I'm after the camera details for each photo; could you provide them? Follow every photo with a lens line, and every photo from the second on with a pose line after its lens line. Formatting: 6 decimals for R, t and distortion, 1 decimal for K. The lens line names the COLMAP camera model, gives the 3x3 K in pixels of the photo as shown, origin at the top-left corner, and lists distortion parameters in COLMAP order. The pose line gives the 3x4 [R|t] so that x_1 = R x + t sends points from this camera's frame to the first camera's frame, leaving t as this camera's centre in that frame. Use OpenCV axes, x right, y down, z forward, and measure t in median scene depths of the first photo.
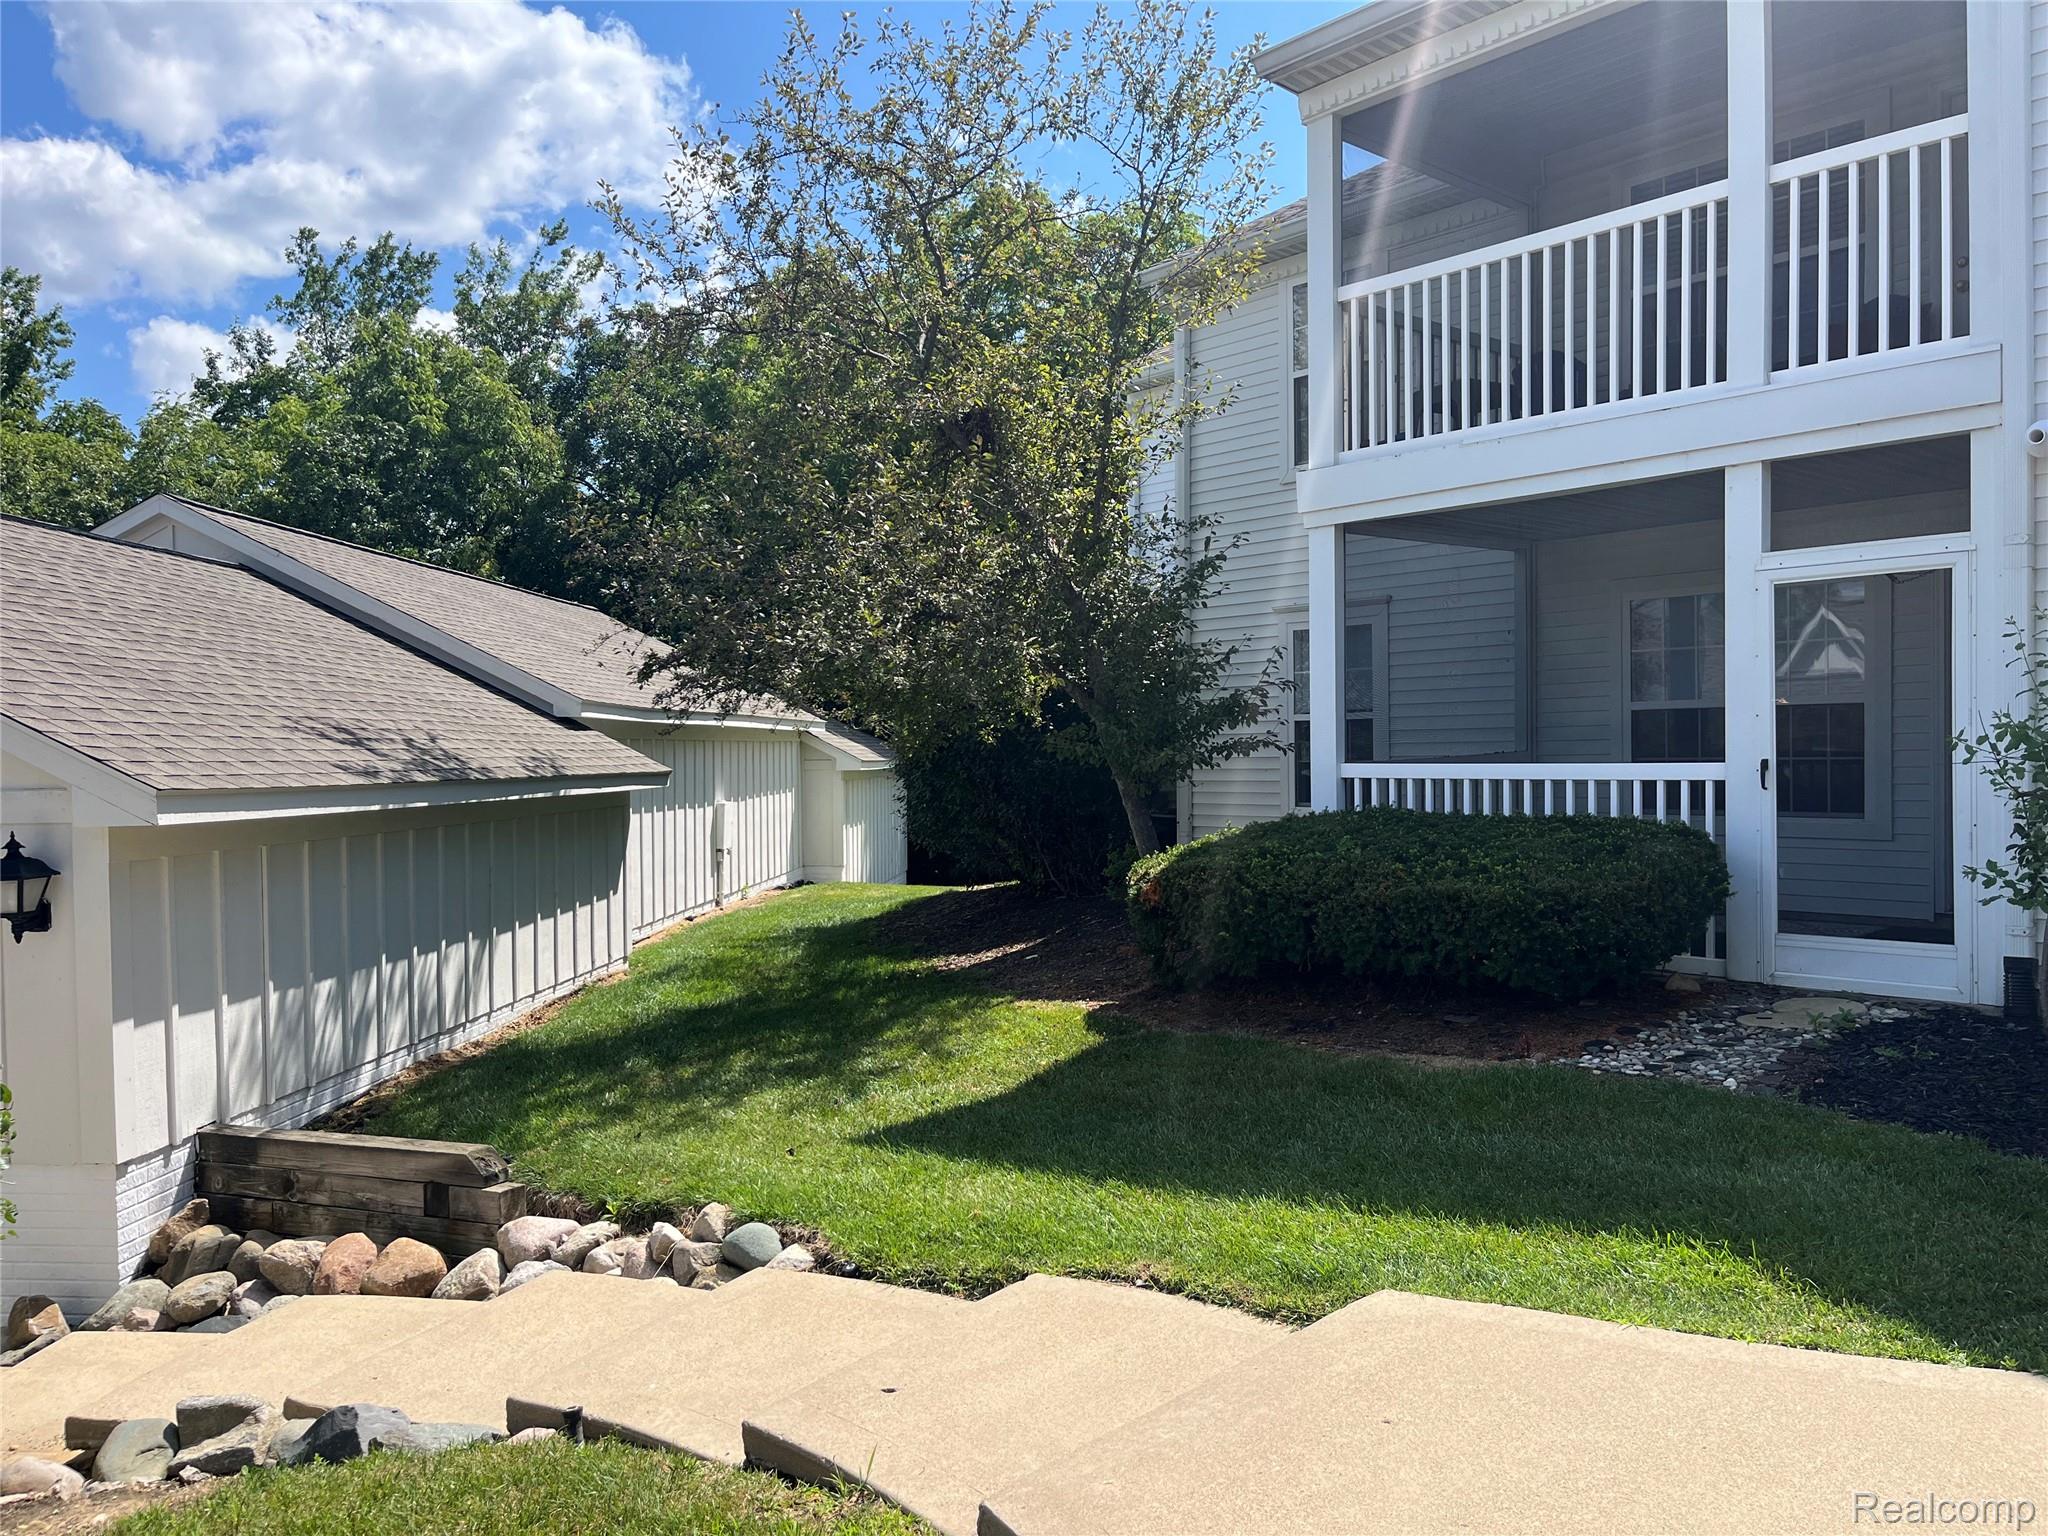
lens RADIAL K [[1545.2, 0, 1030.8], [0, 1545.2, 786.7], [0, 0, 1]] dist [0.024278, -0.004045]
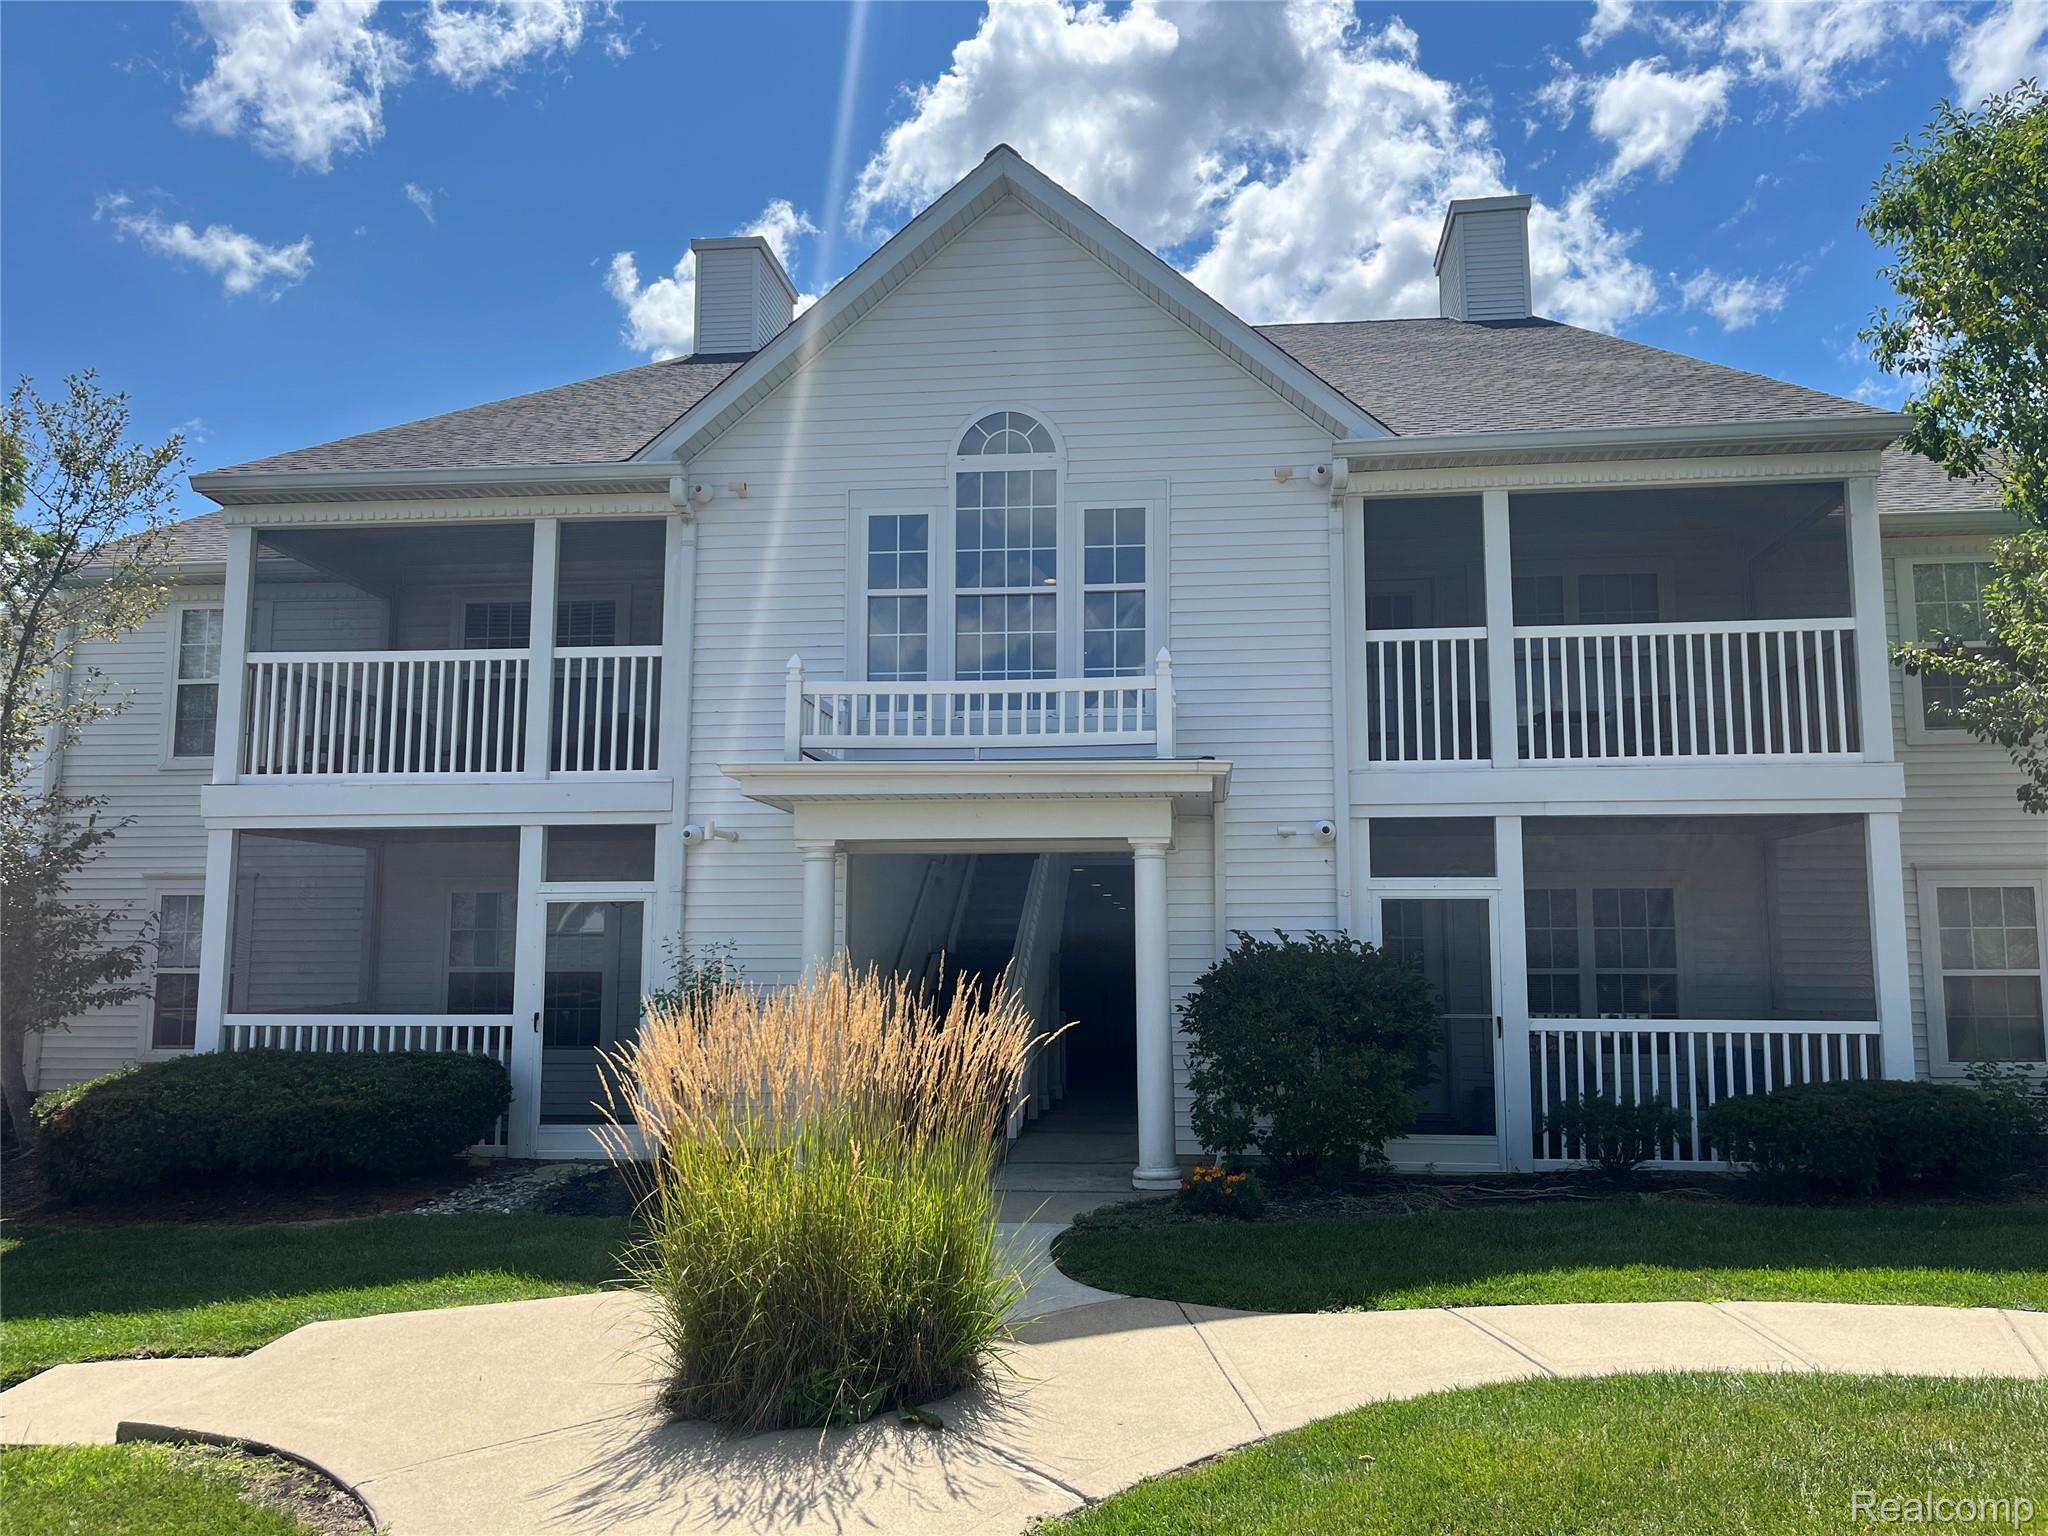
lens RADIAL K [[1545.2, 0, 1030.8], [0, 1545.2, 786.7], [0, 0, 1]] dist [0.024278, -0.004045]
pose [[0.739252, 0.094732, 0.666733, -0.221605], [0.005148, 0.989233, -0.146262, -0.011503], [-0.673410, 0.111556, 0.730804, -0.499709]]
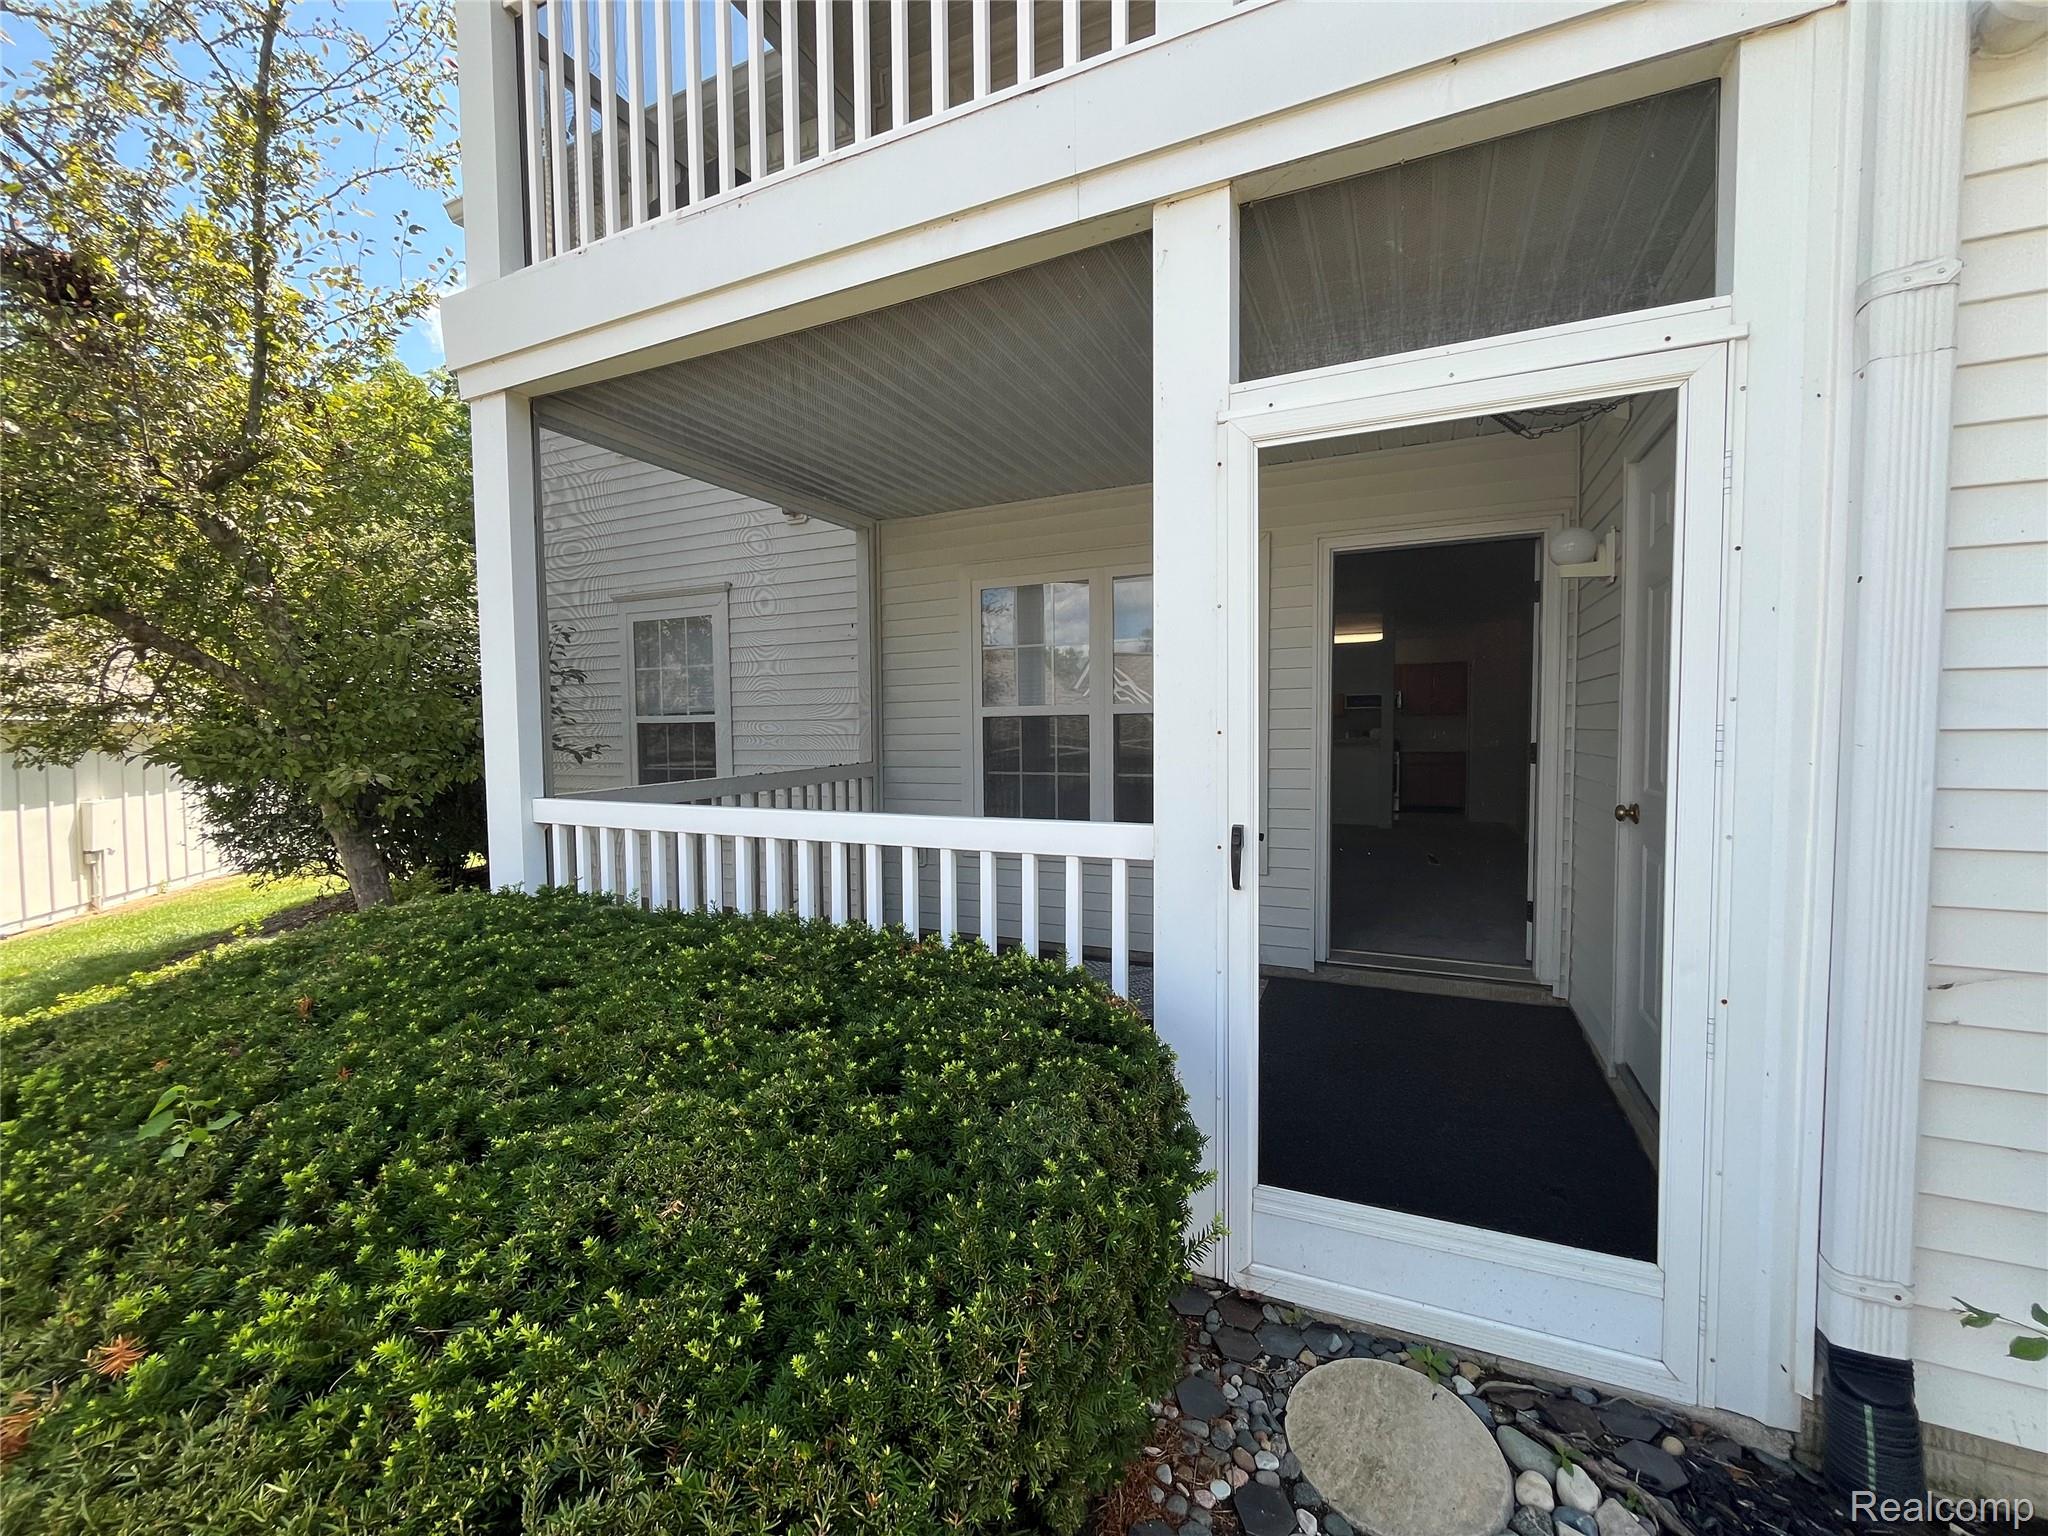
lens RADIAL K [[838.4, 0, 1024.0], [0, 838.4, 768.0], [0, 0, 1]] dist [-0.000918, -0.000129]
pose [[0.916643, -0.010720, 0.399563, 0.302753], [0.005256, 0.999877, 0.014770, -0.037851], [-0.399672, -0.011439, 0.916587, 0.769213]]
